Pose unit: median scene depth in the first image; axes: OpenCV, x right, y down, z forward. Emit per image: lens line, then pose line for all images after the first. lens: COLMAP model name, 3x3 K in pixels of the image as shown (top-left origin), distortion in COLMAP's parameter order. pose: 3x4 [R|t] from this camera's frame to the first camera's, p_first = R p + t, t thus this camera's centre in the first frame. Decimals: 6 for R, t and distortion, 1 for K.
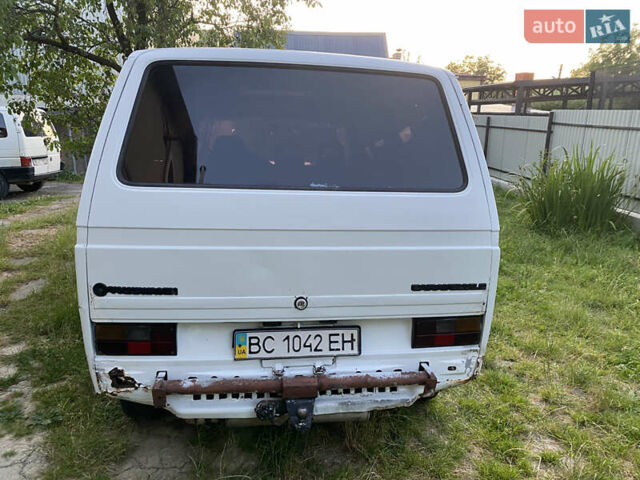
lens RADIAL K [[490.4, 0, 319.7], [0, 490.4, 235.8], [0, 0, 1]] dist [0.041196, -0.040440]
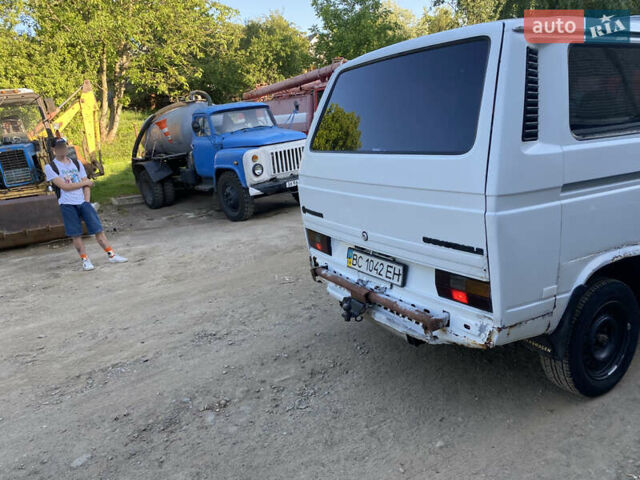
lens RADIAL K [[481.5, 0, 327.0], [0, 481.5, 232.2], [0, 0, 1]] dist [0.046885, -0.006606]
pose [[0.389551, 0.146801, -0.909230, 1.122428], [-0.073975, 0.989013, 0.127989, -0.037910], [0.918029, 0.017402, 0.396131, 0.348048]]
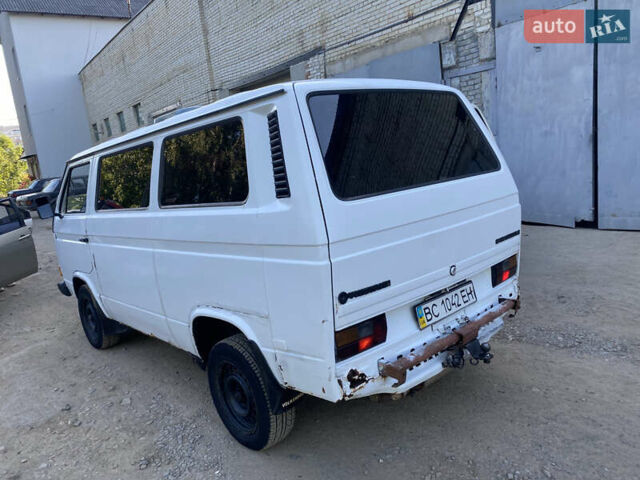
lens RADIAL K [[490.4, 0, 318.9], [0, 490.4, 237.7], [0, 0, 1]] dist [0.041196, -0.040440]
pose [[0.814558, -0.207517, 0.541694, -0.969113], [0.234573, 0.971901, 0.019592, -0.050267], [-0.530539, 0.111107, 0.840347, 0.093640]]
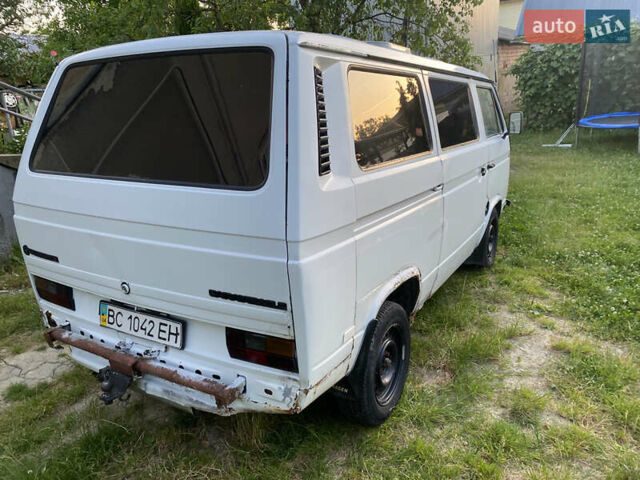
lens RADIAL K [[490.4, 0, 320.4], [0, 490.4, 235.6], [0, 0, 1]] dist [0.041196, -0.040440]
pose [[0.785496, 0.114625, -0.608158, 0.895867], [-0.063995, 0.992474, 0.104405, -0.108526], [0.615549, -0.043091, 0.786920, 0.412028]]
